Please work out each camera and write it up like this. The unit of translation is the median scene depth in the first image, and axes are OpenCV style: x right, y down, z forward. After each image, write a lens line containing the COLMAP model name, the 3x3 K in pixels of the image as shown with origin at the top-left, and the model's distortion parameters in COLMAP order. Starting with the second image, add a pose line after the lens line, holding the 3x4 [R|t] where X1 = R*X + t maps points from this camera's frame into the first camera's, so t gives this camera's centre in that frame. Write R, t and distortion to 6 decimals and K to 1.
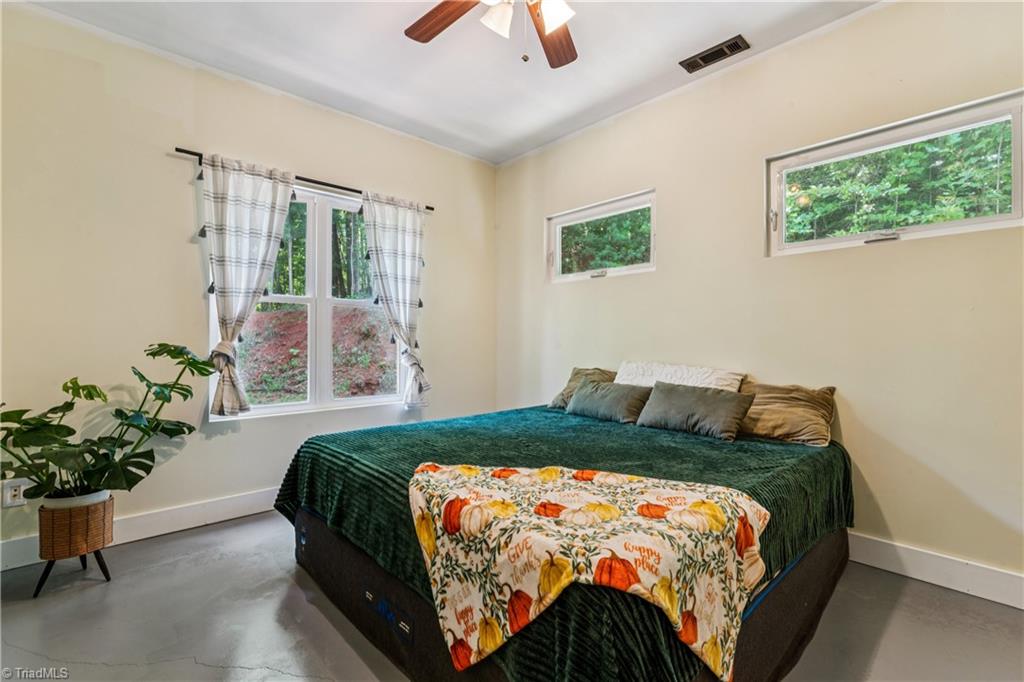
lens RADIAL K [[467.3, 0, 504.5], [0, 467.3, 341.4], [0, 0, 1]] dist [-0.005835, 0.002166]
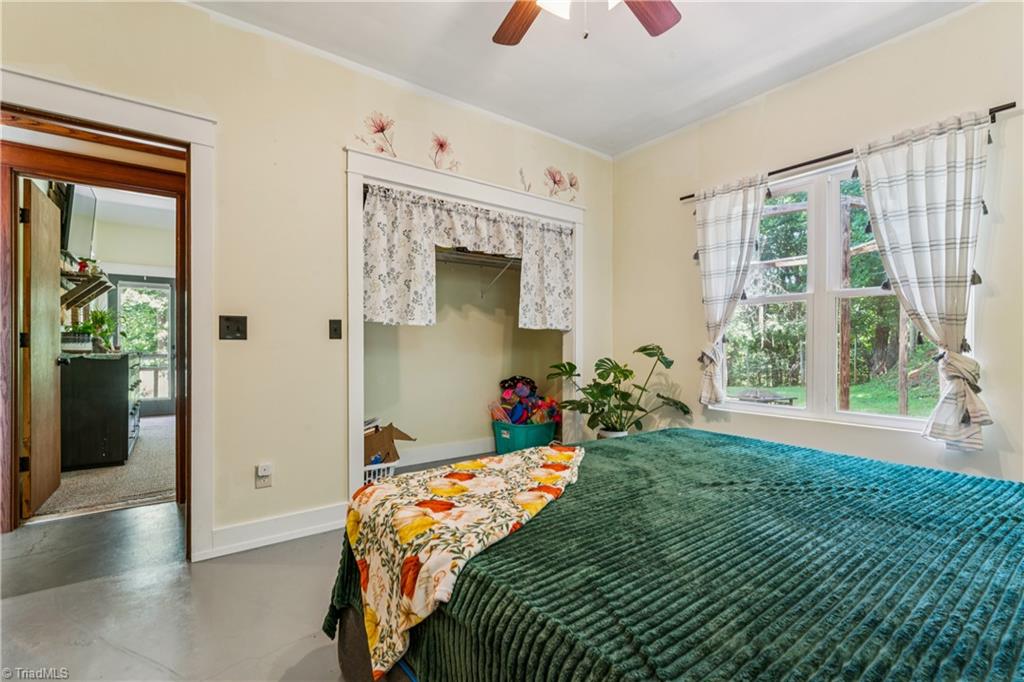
lens RADIAL K [[467.3, 0, 506.7], [0, 467.3, 344.0], [0, 0, 1]] dist [-0.005835, 0.002166]
pose [[-0.124639, -0.002013, -0.992200, 1.033624], [0.001886, 0.999996, -0.002266, 0.009551], [0.992200, -0.002153, -0.124635, 1.006579]]
